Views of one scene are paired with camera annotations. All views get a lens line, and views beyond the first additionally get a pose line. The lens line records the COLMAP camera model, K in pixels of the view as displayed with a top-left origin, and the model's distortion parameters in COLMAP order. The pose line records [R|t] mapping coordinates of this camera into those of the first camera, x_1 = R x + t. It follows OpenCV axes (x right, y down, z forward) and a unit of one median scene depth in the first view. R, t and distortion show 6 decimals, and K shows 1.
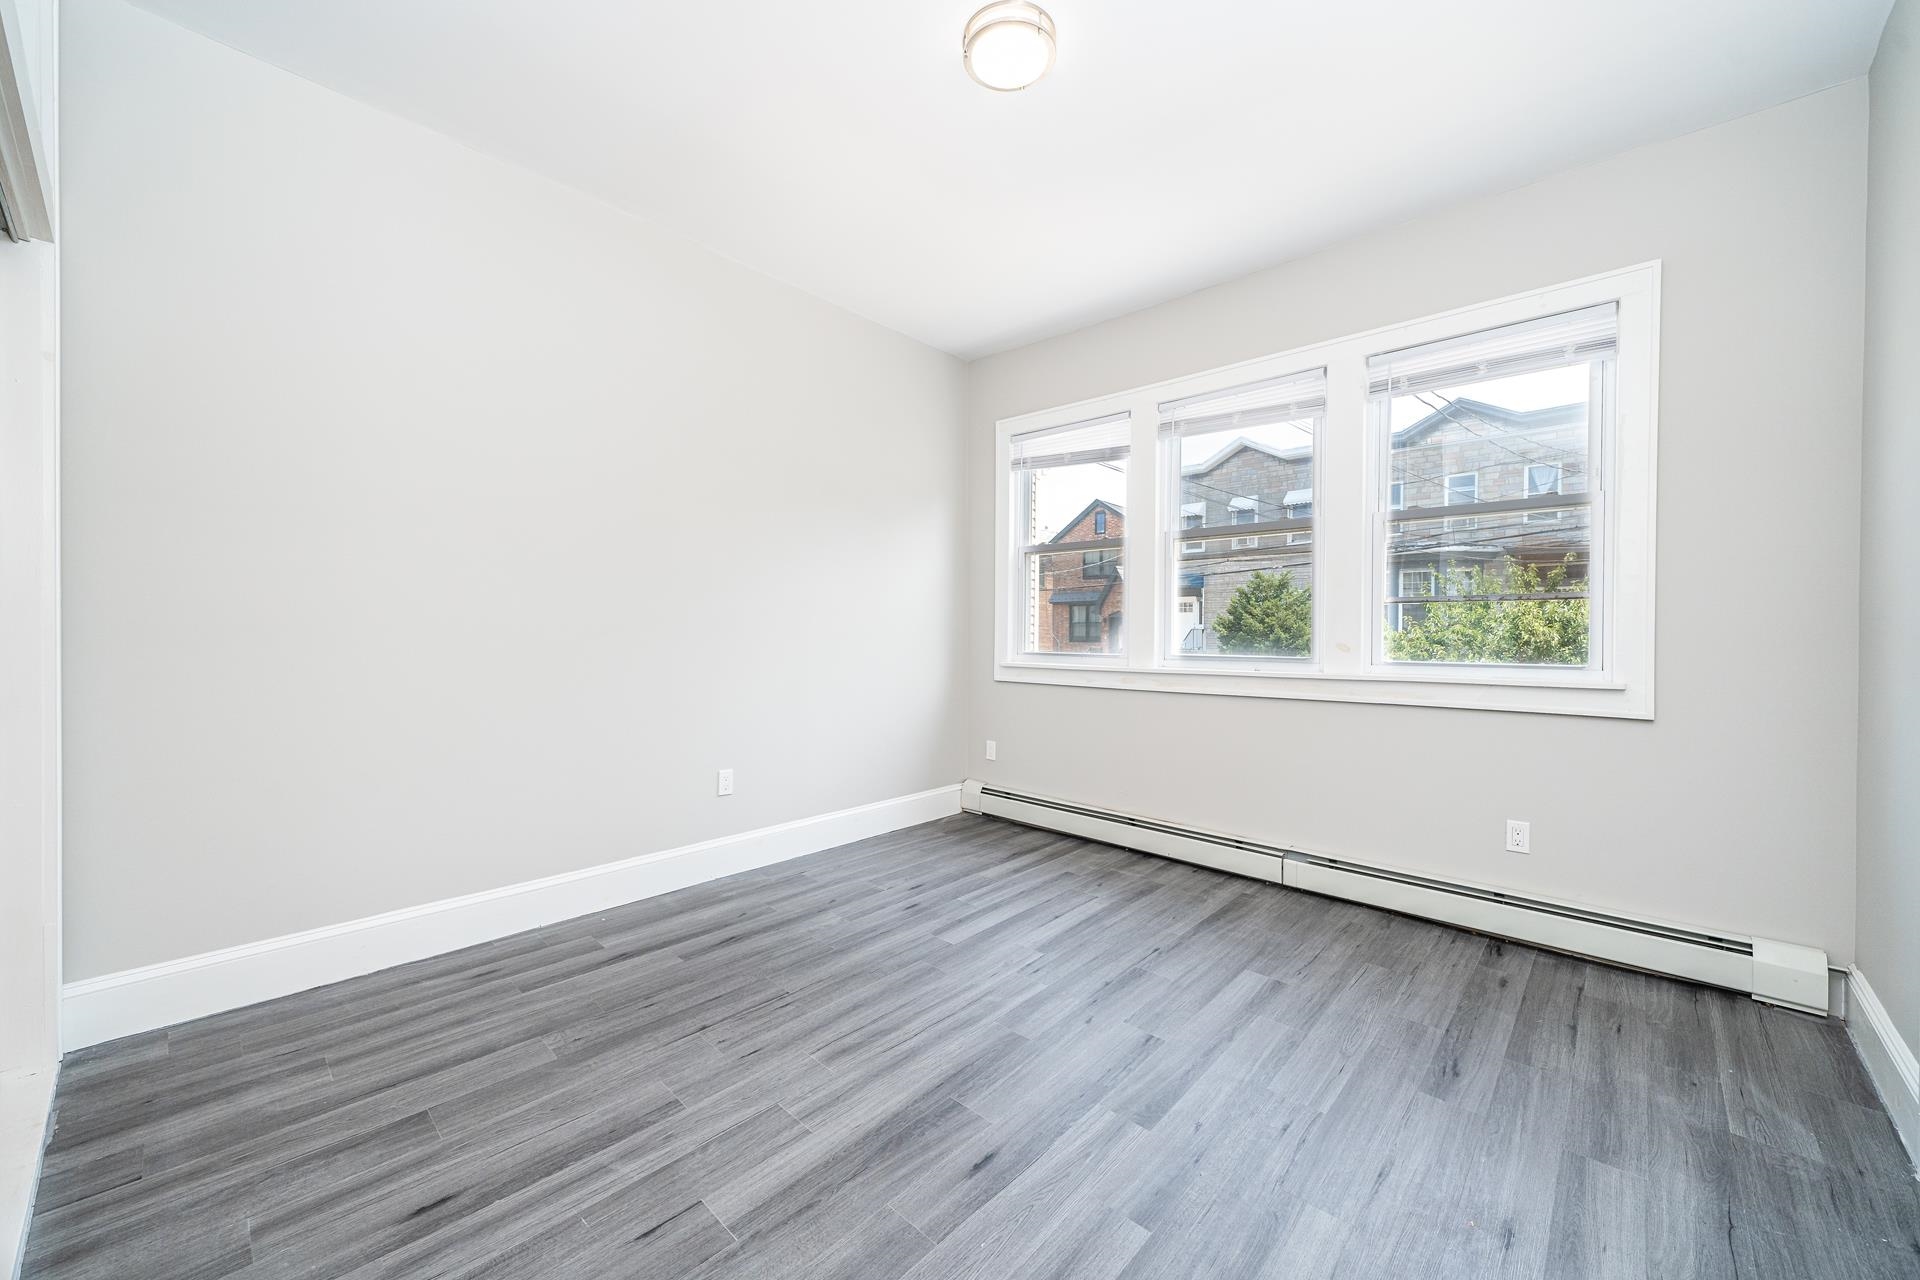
lens RADIAL K [[723.5, 0, 958.0], [0, 723.5, 637.7], [0, 0, 1]] dist [-0.004215, -0.000107]
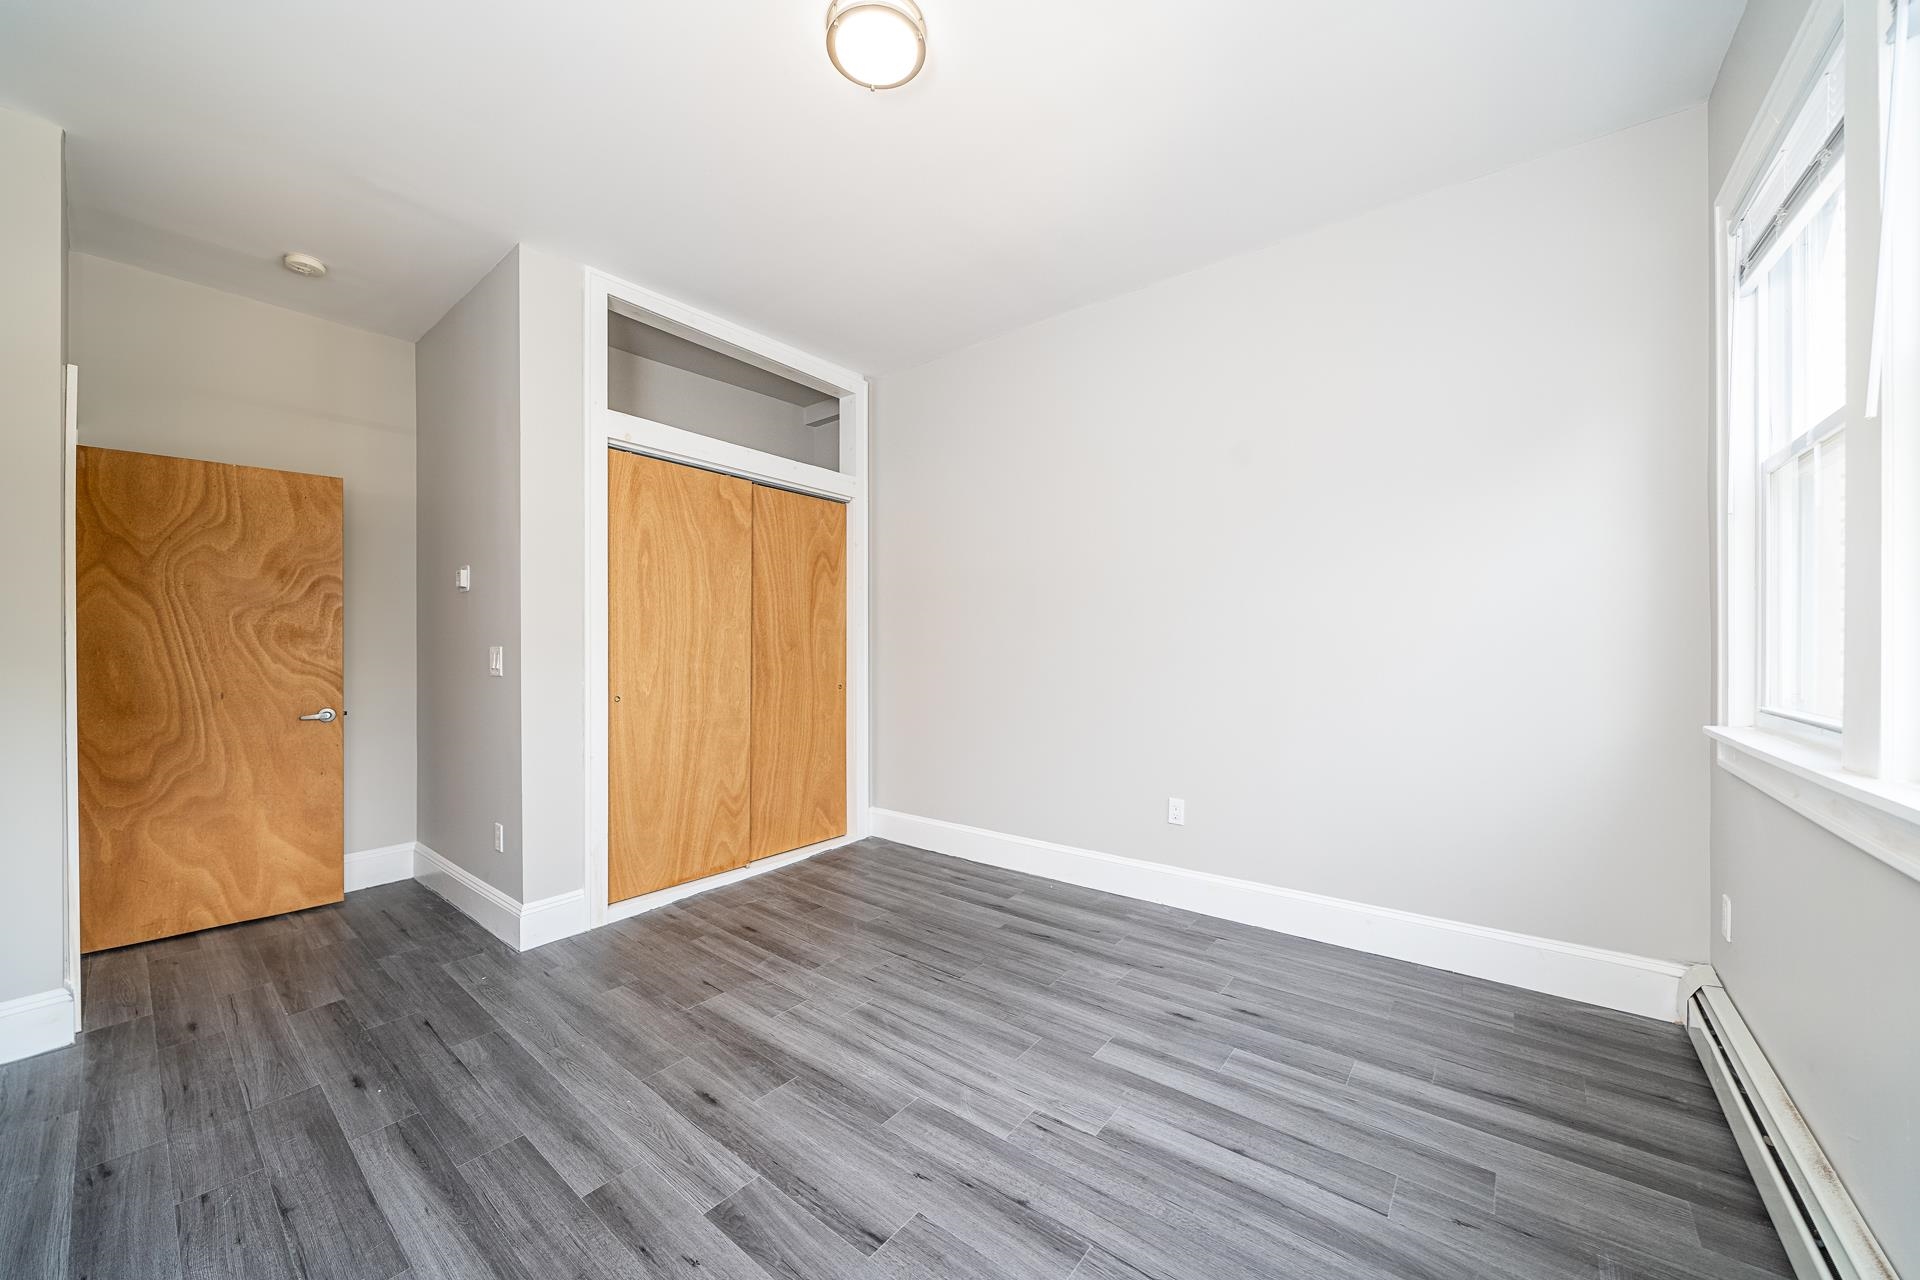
lens RADIAL K [[693.5, 0, 955.6], [0, 693.5, 647.8], [0, 0, 1]] dist [-0.006094, -0.000020]
pose [[0.070856, -0.006811, -0.997463, 0.829778], [-0.006970, 0.999949, -0.007324, -0.013876], [0.997462, 0.007471, 0.070805, 0.899862]]
